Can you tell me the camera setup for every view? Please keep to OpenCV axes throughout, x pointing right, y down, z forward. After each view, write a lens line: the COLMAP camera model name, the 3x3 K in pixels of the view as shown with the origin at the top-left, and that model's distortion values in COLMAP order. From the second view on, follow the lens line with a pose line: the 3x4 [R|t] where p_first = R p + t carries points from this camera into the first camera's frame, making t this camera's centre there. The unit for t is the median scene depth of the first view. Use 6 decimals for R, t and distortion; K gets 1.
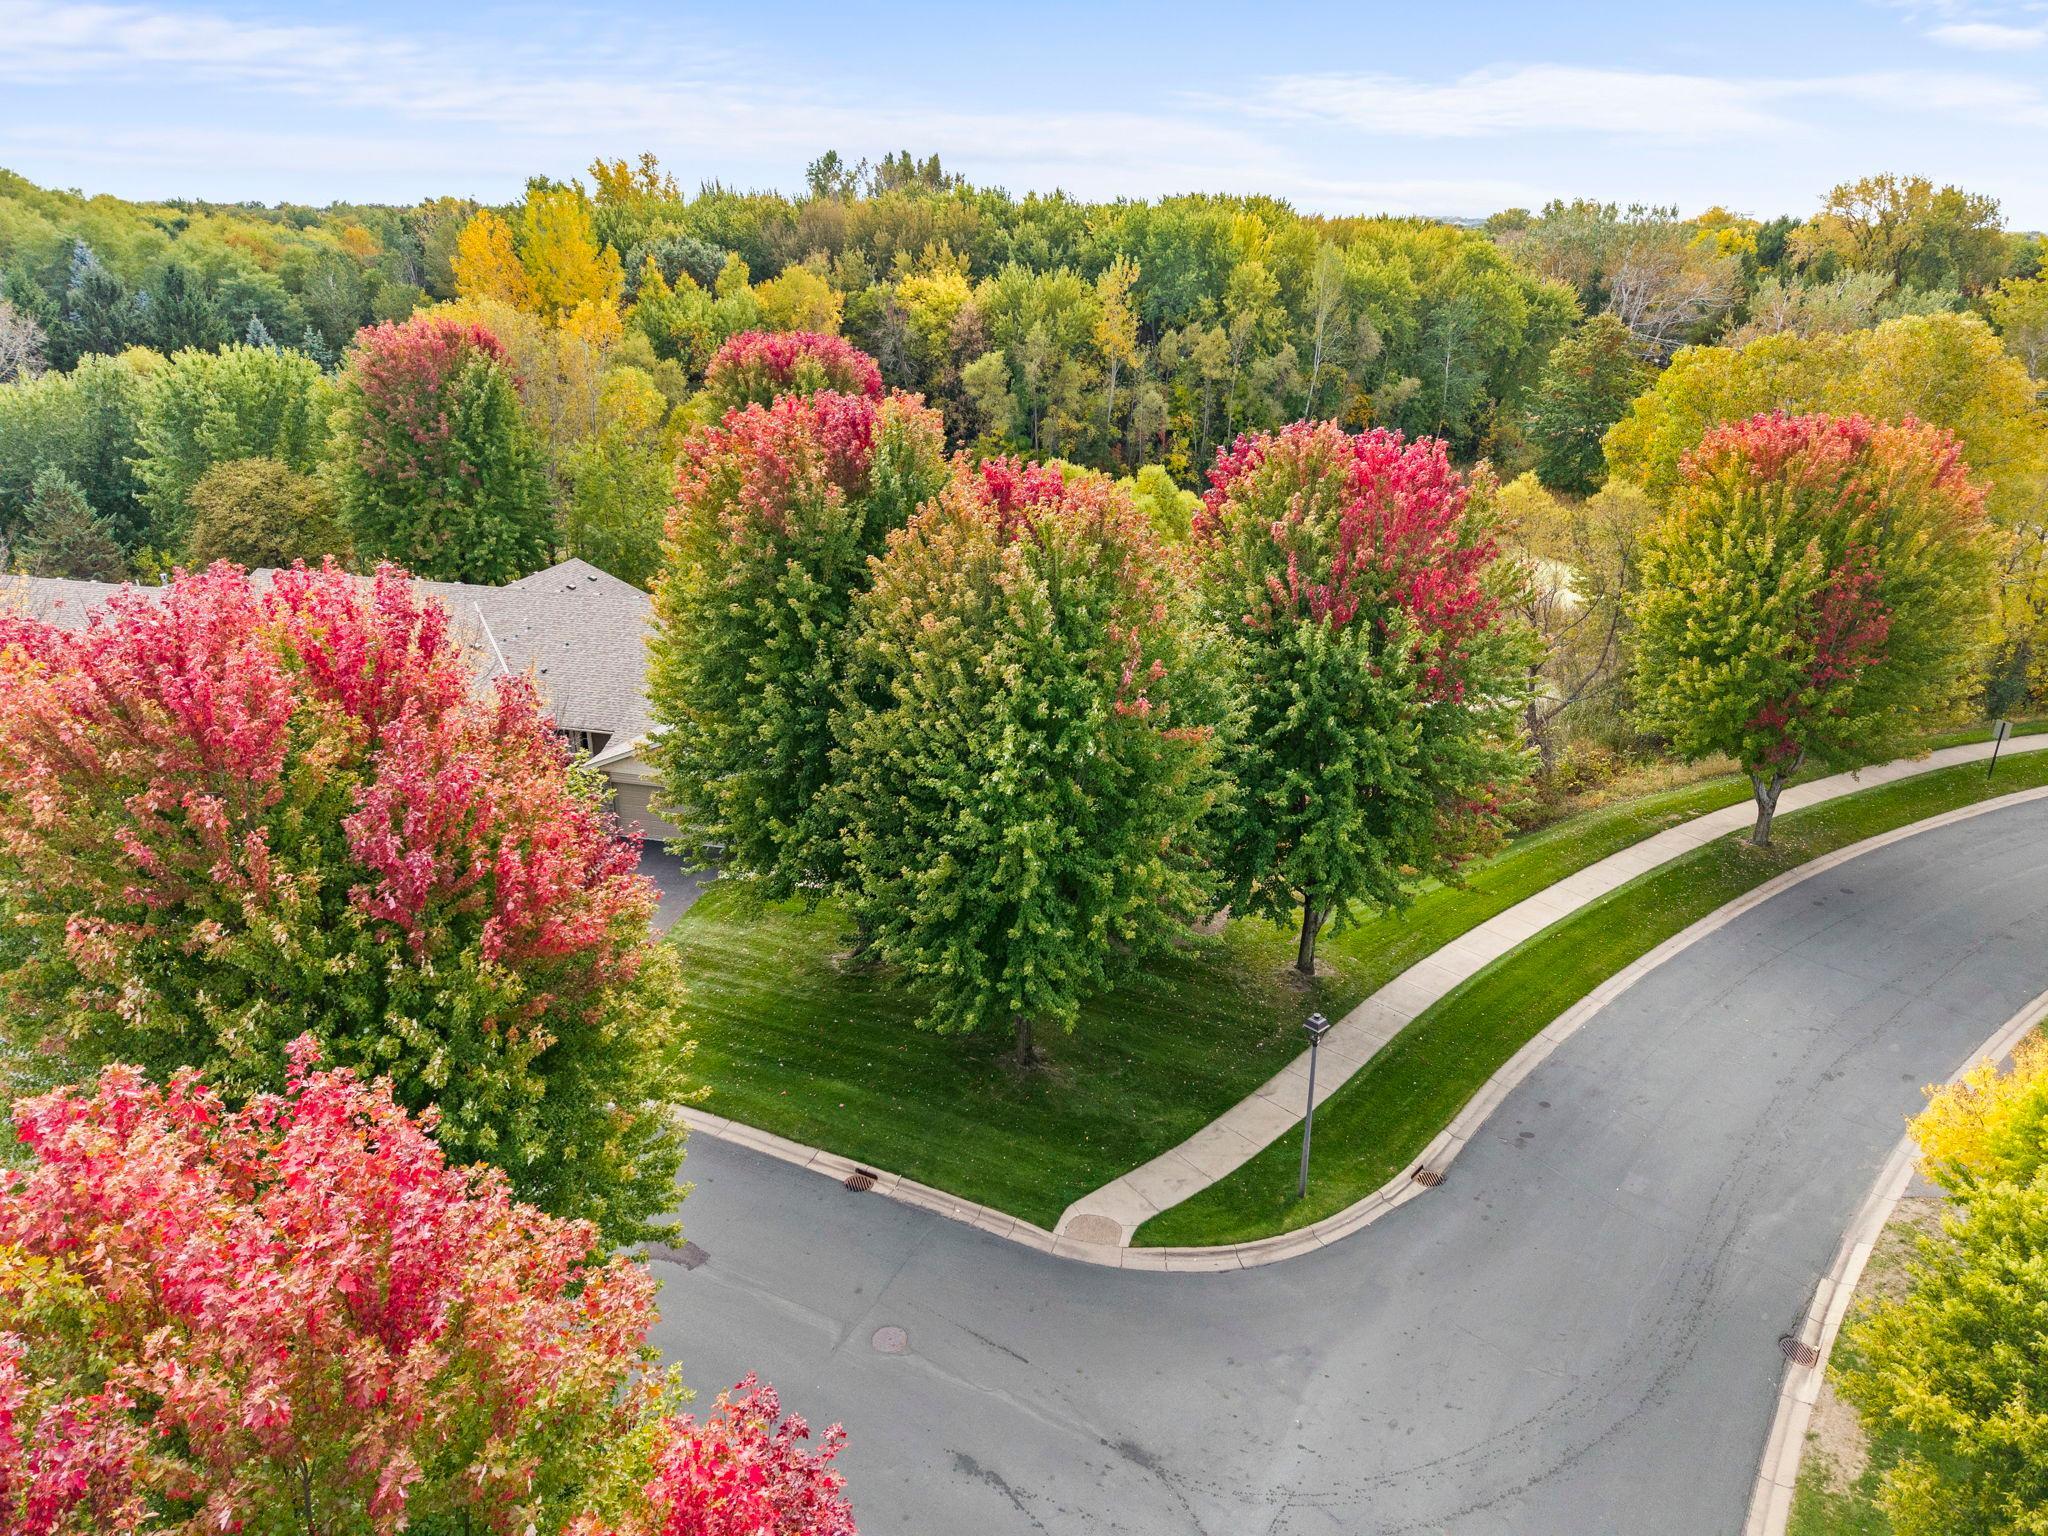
lens RADIAL K [[1373.7, 0, 1033.7], [0, 1373.7, 709.3], [0, 0, 1]] dist [0.038870, -0.039833]
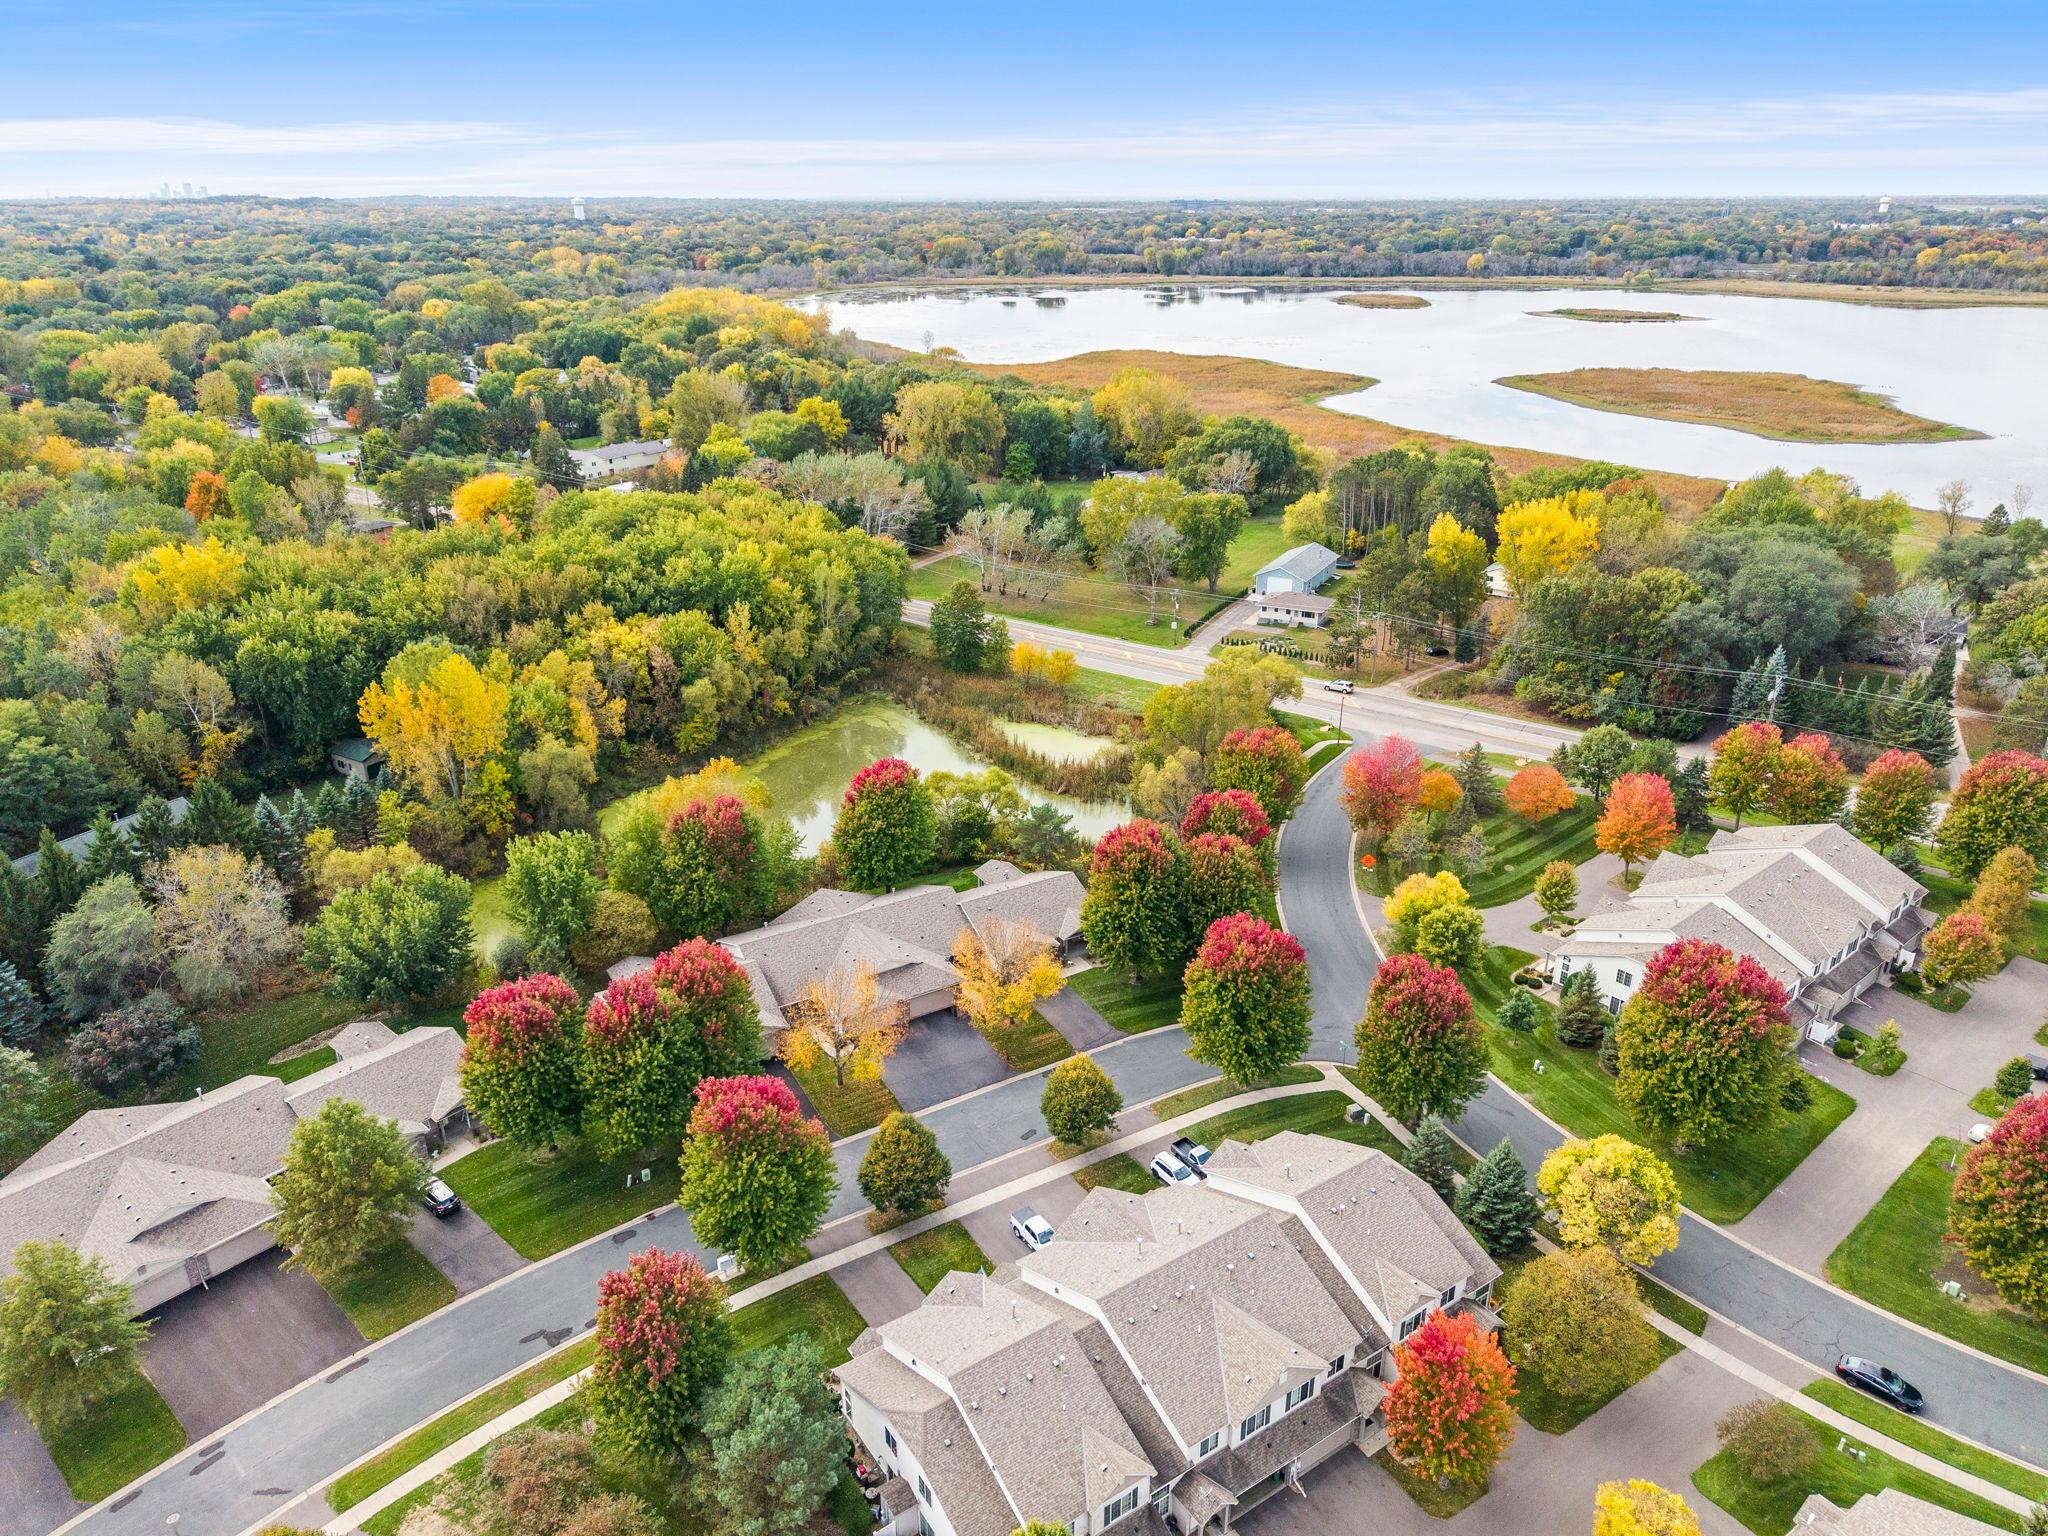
lens RADIAL K [[1370.0, 0, 1030.3], [0, 1370.0, 717.5], [0, 0, 1]] dist [0.063179, -0.102735]
pose [[0.723874, -0.260719, 0.638774, -0.744506], [0.245389, 0.962602, 0.114810, -0.286374], [-0.644818, 0.073640, 0.760780, -0.456093]]
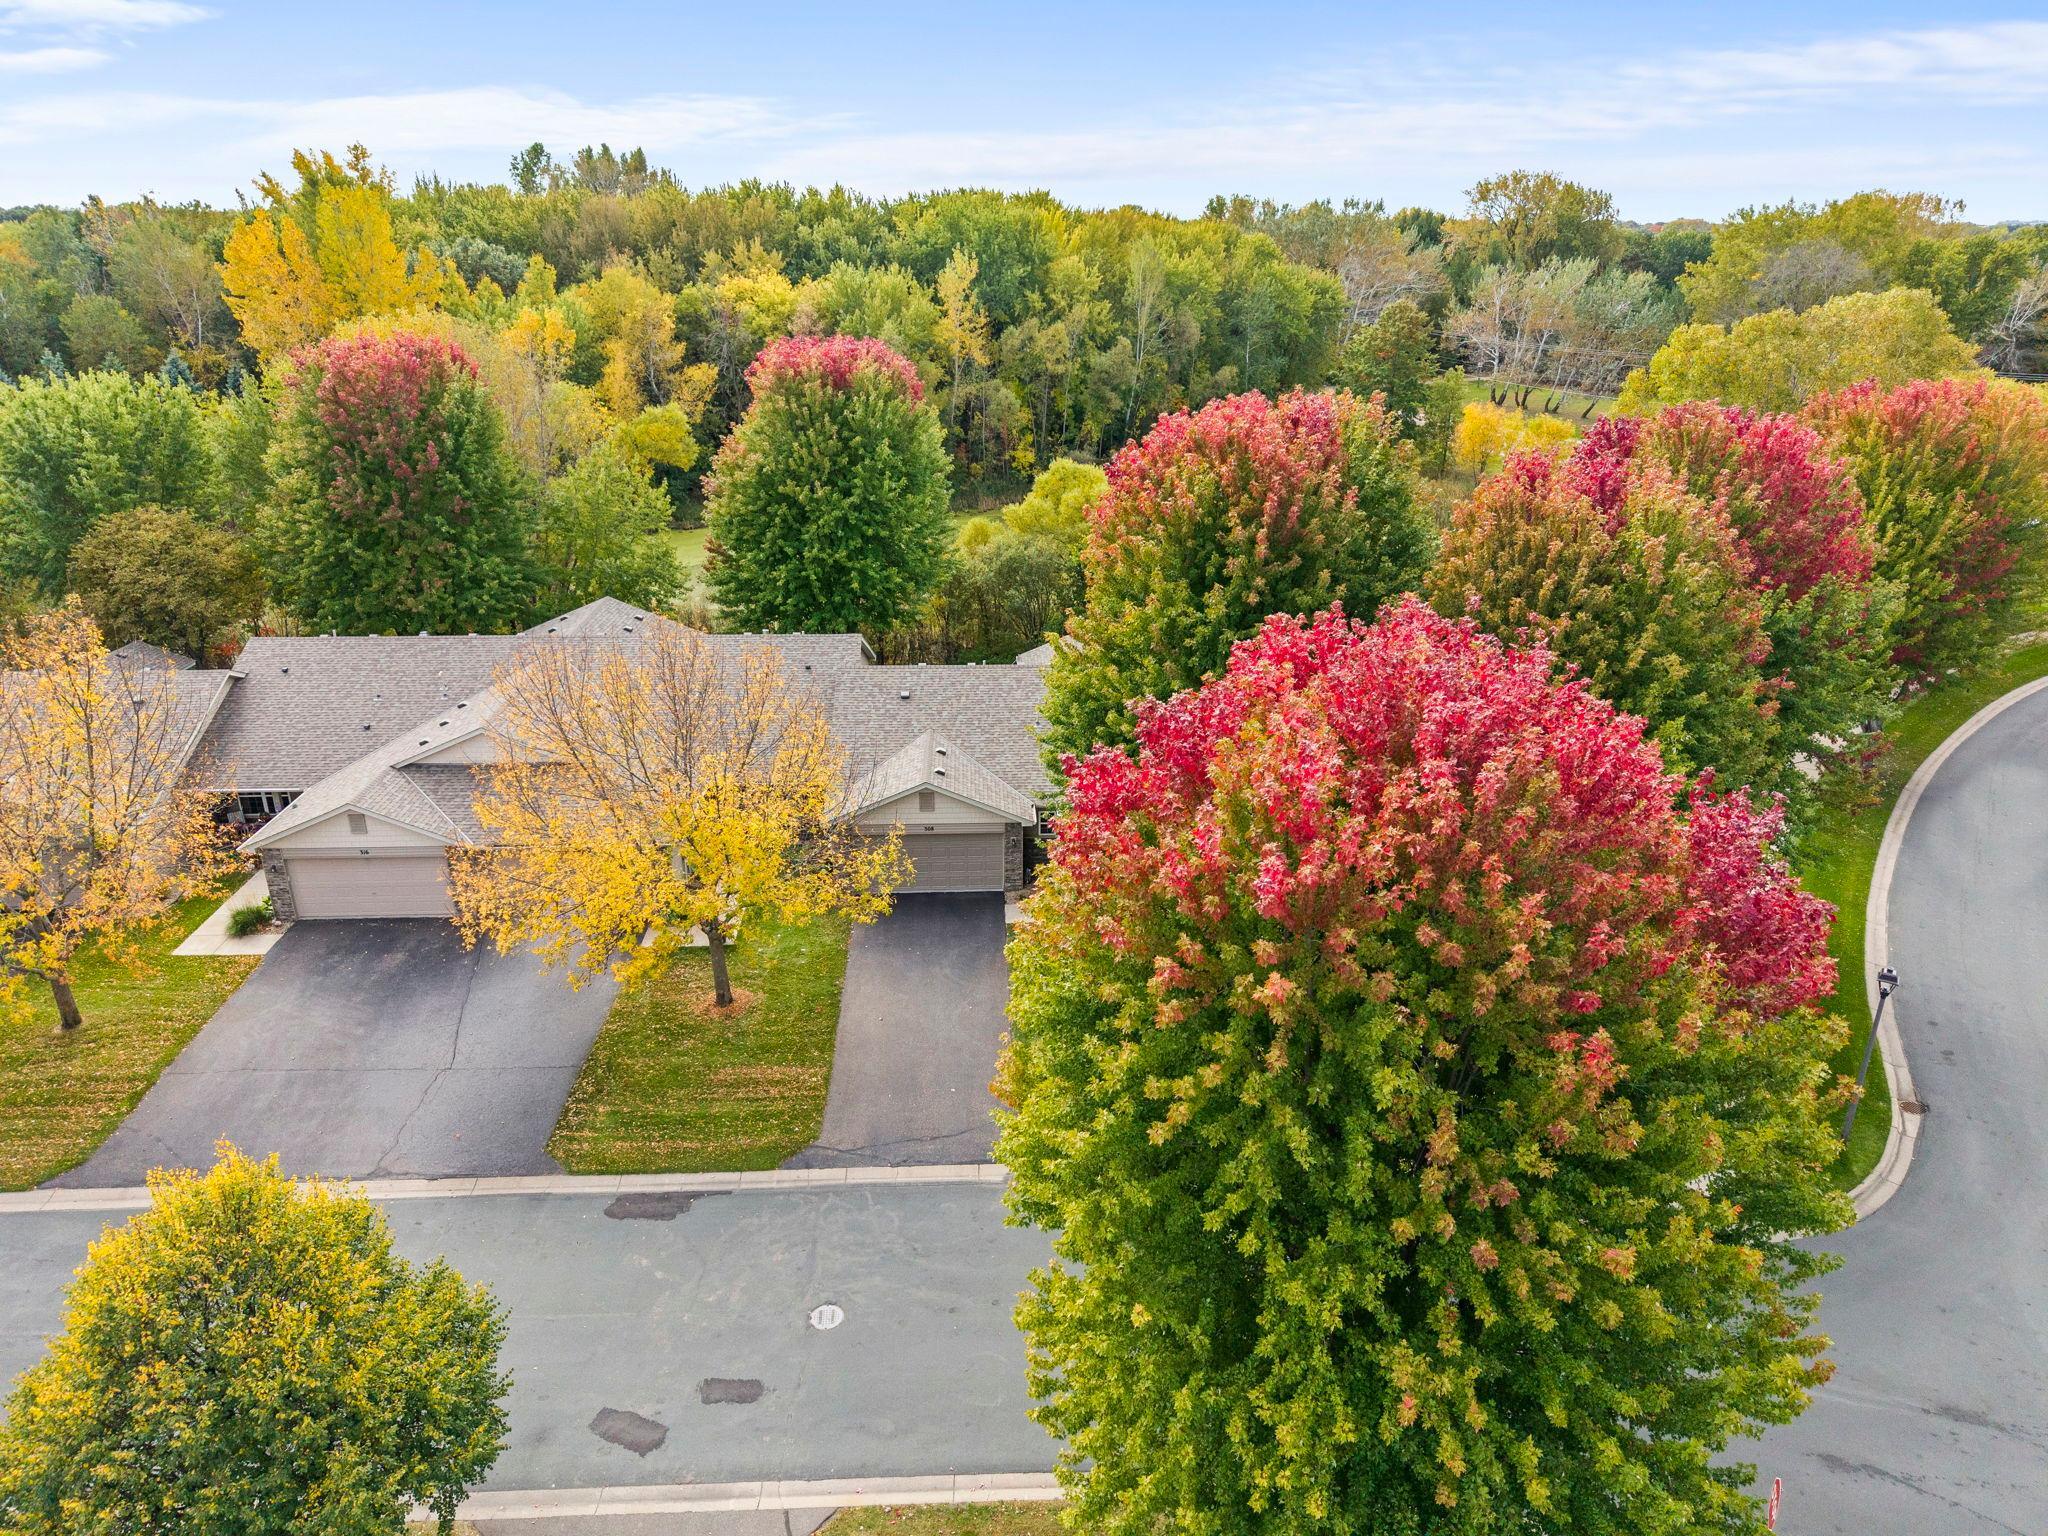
lens RADIAL K [[1373.7, 0, 1033.7], [0, 1373.7, 709.3], [0, 0, 1]] dist [0.038870, -0.039833]
pose [[0.962402, -0.097554, 0.253505, -0.159989], [0.097171, 0.995168, 0.014064, -0.012210], [-0.253652, 0.011098, 0.967232, 0.036733]]
